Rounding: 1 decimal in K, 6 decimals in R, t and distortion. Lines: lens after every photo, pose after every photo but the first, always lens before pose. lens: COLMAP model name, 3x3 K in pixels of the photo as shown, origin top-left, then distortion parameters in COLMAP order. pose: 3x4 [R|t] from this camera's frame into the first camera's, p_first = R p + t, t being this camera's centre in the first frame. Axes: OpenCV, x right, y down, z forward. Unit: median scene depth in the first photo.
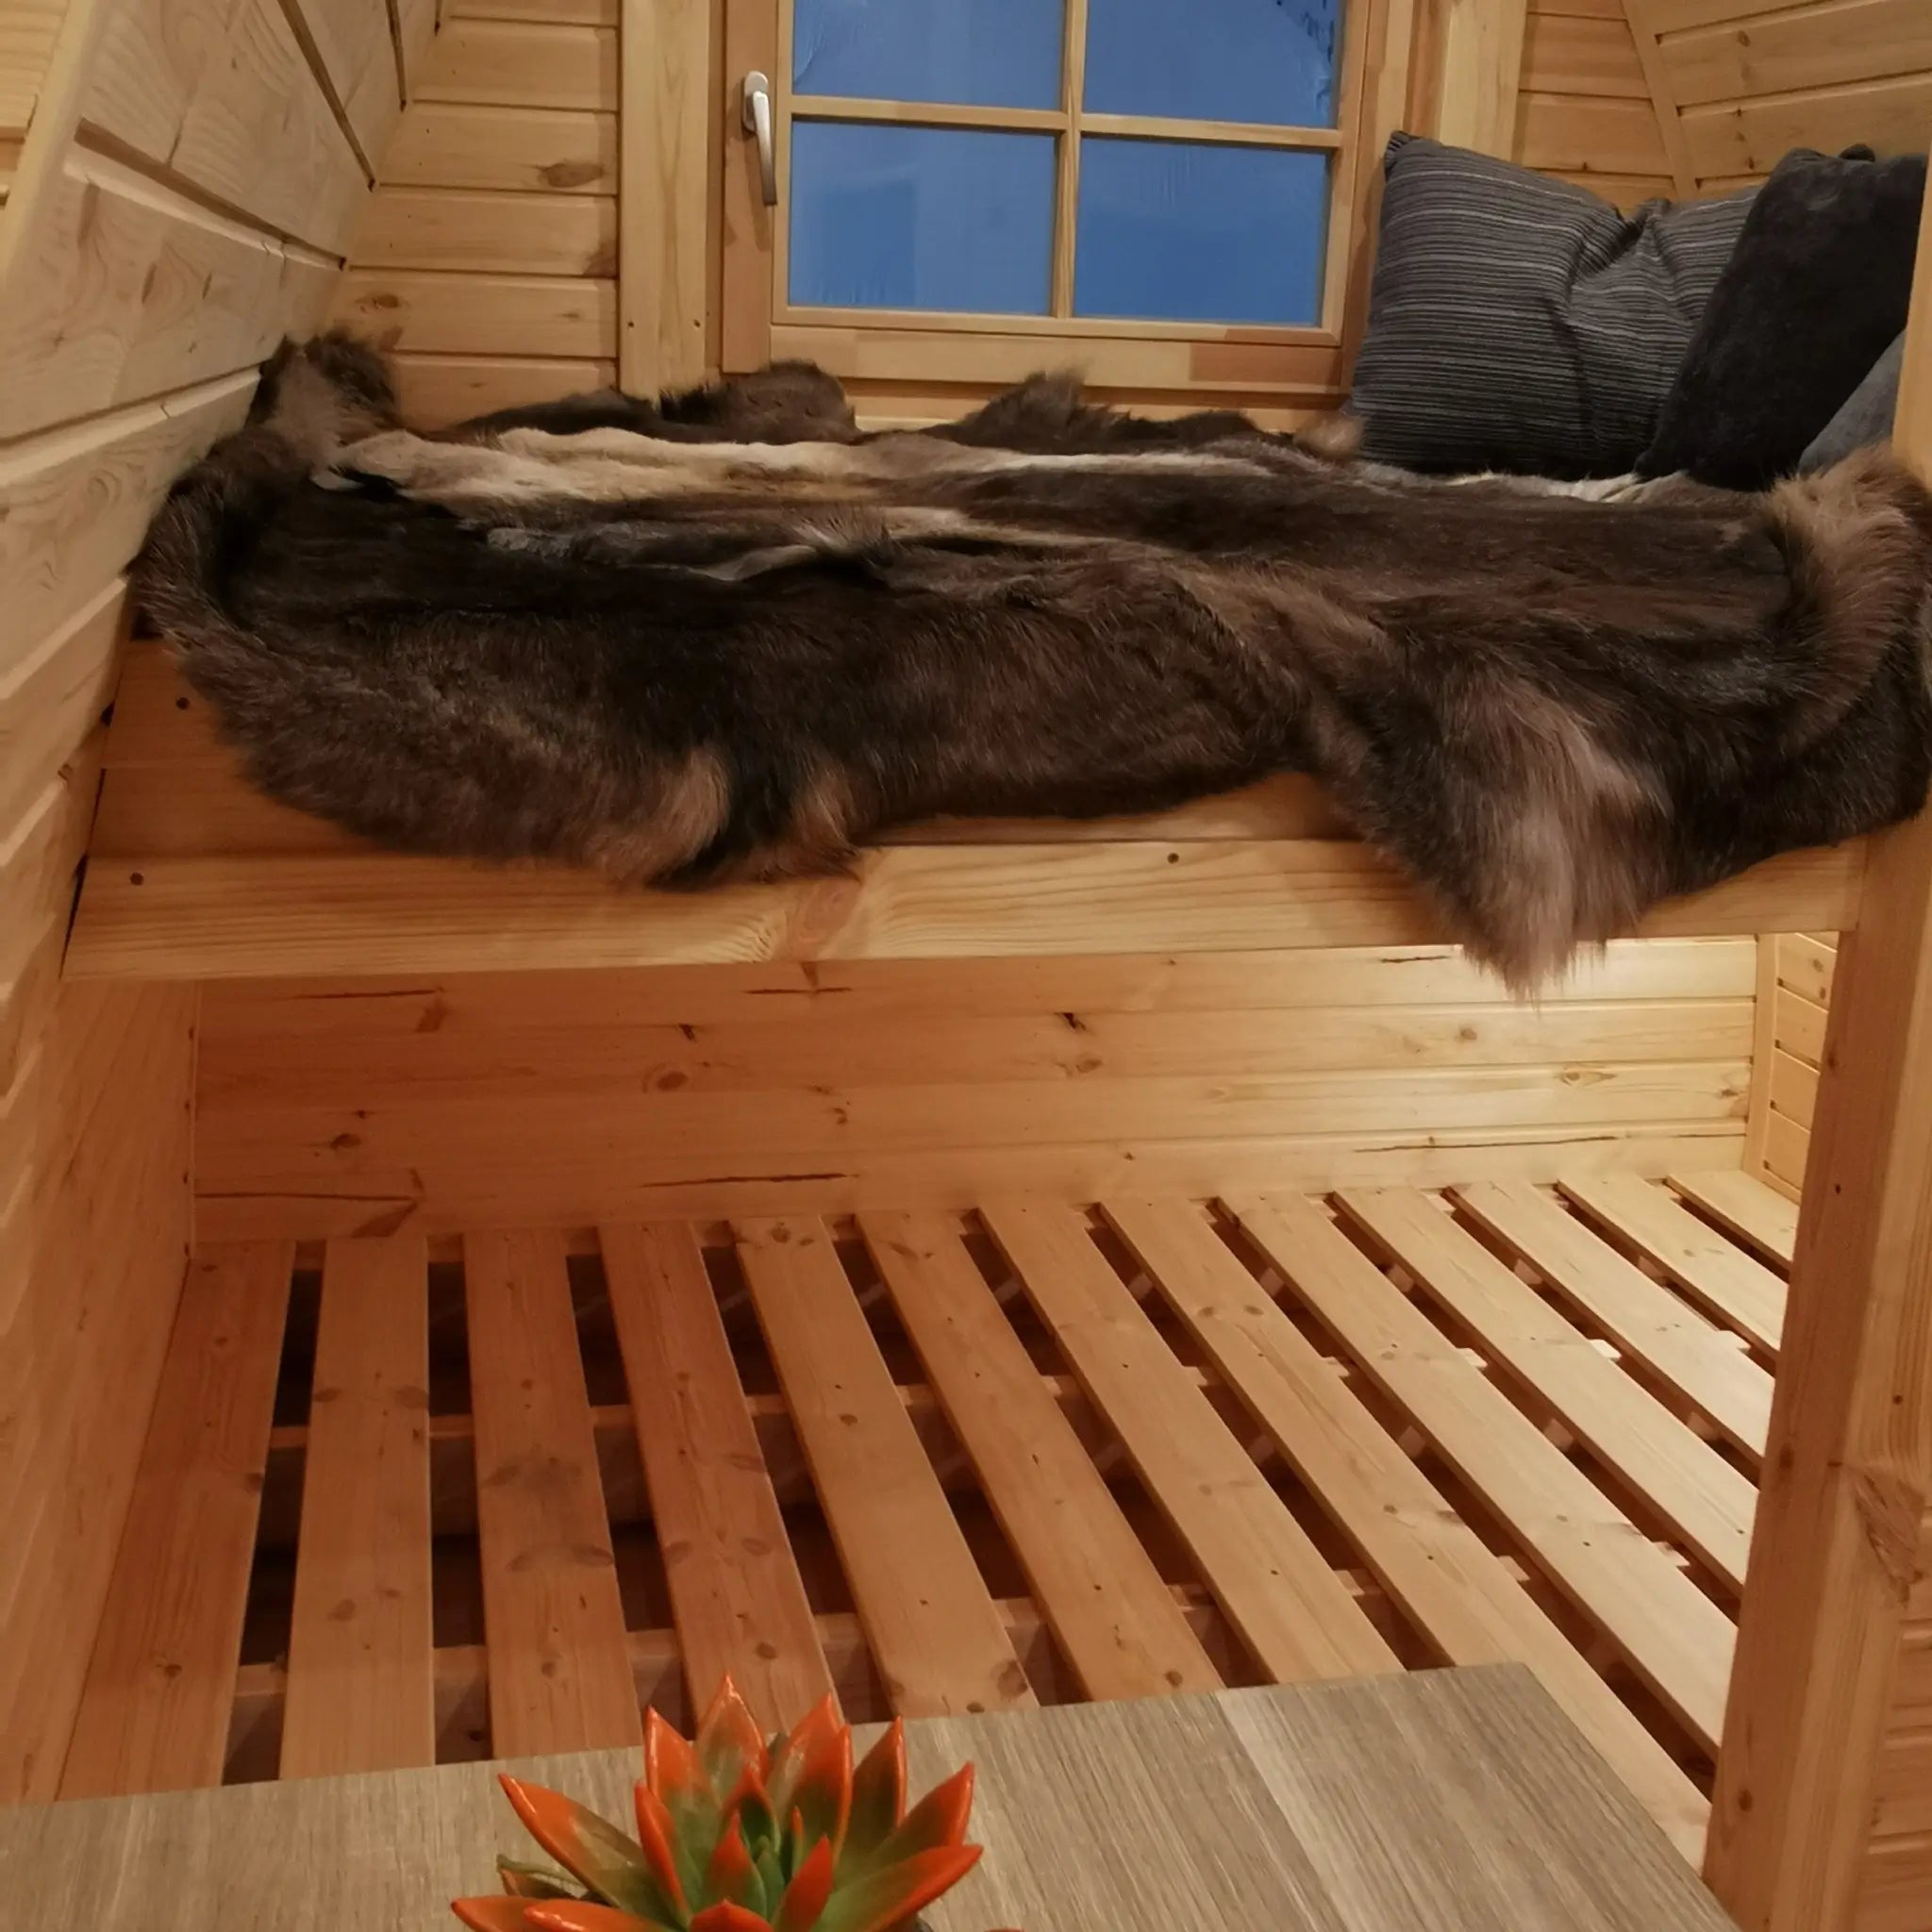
lens RADIAL K [[2445.0, 0, 1065.8], [0, 2445.0, 897.5], [0, 0, 1]] dist [0.007865, 0.000000]
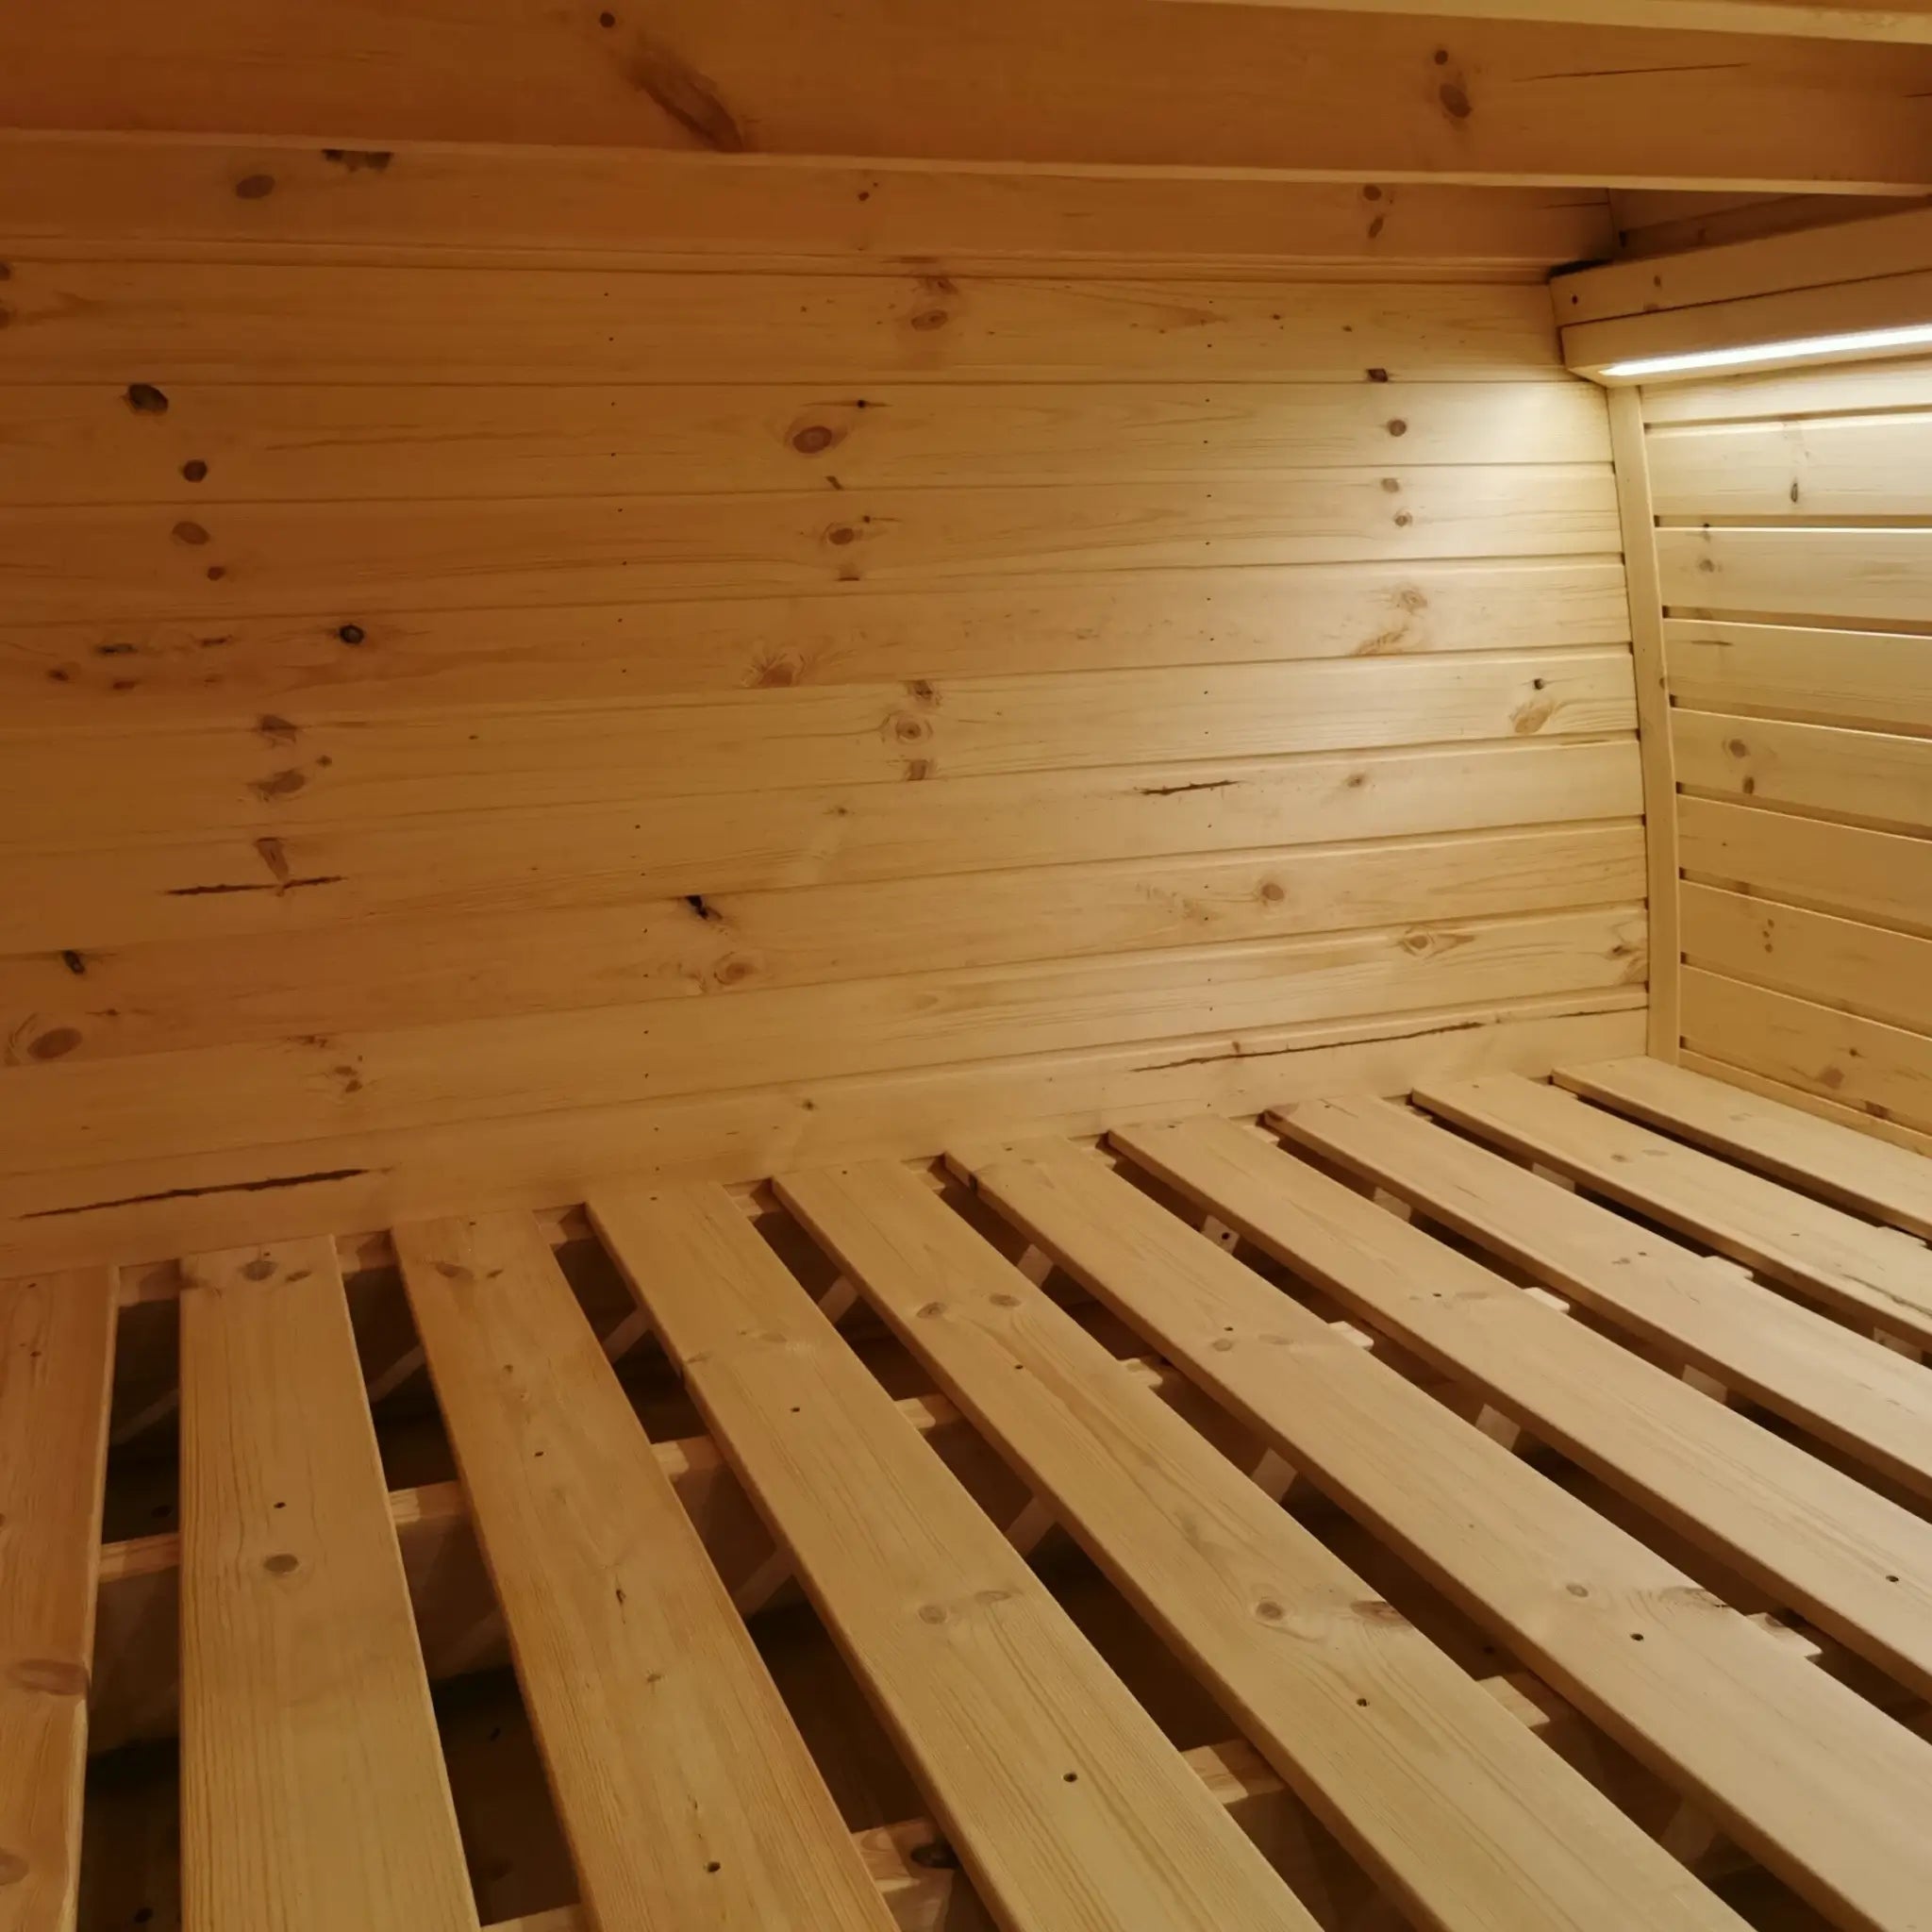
lens RADIAL K [[2128.5, 0, 1071.6], [0, 2128.5, 920.3], [0, 0, 1]] dist [0.025268, 0.000000]
pose [[0.989885, -0.090818, 0.108993, 0.044398], [0.095294, 0.994777, -0.036575, 0.095929], [-0.105102, 0.046591, 0.993369, 0.458843]]
